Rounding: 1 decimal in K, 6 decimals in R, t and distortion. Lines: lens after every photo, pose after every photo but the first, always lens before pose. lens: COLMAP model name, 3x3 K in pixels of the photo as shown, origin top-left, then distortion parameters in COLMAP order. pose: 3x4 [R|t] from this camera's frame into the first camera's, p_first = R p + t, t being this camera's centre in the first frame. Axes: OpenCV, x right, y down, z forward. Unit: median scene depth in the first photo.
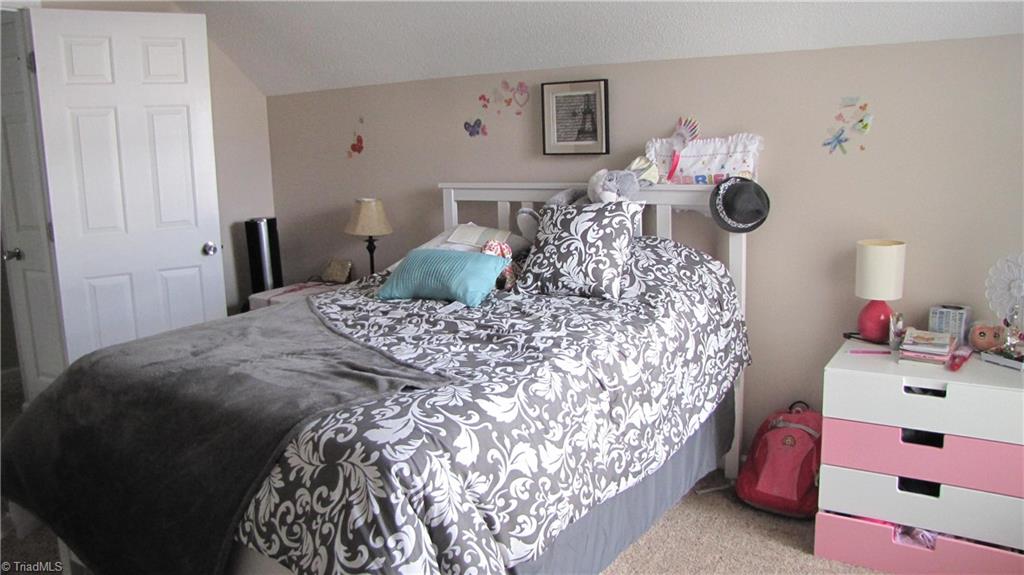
lens RADIAL K [[814.0, 0, 504.9], [0, 814.0, 274.7], [0, 0, 1]] dist [-0.171240, 0.136613]
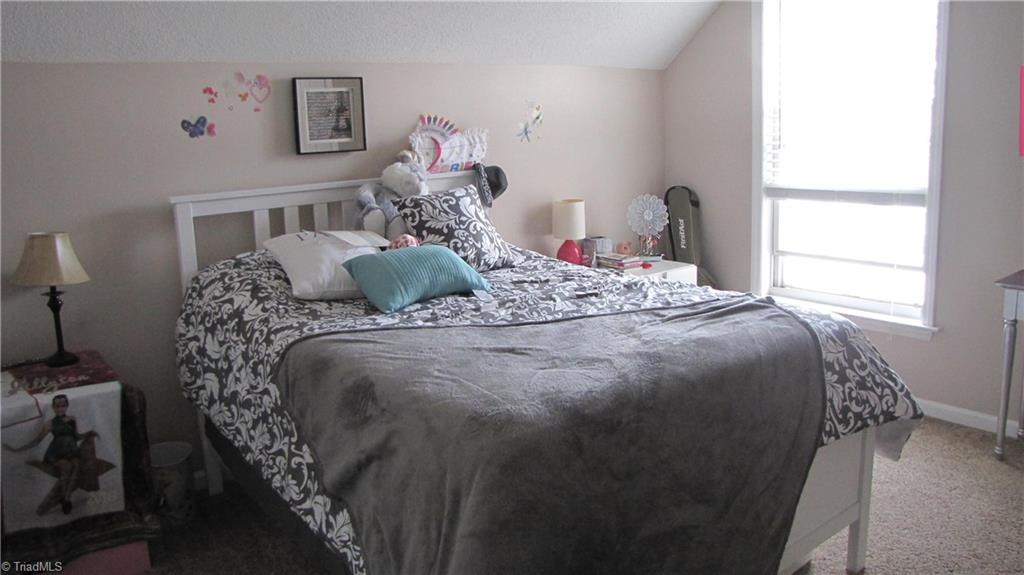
lens RADIAL K [[814.0, 0, 504.9], [0, 814.0, 274.7], [0, 0, 1]] dist [-0.171240, 0.136613]
pose [[0.301044, -0.151135, 0.941558, -0.791988], [0.187271, 0.977505, 0.097029, -0.060145], [-0.935041, 0.147116, 0.322575, 0.518250]]
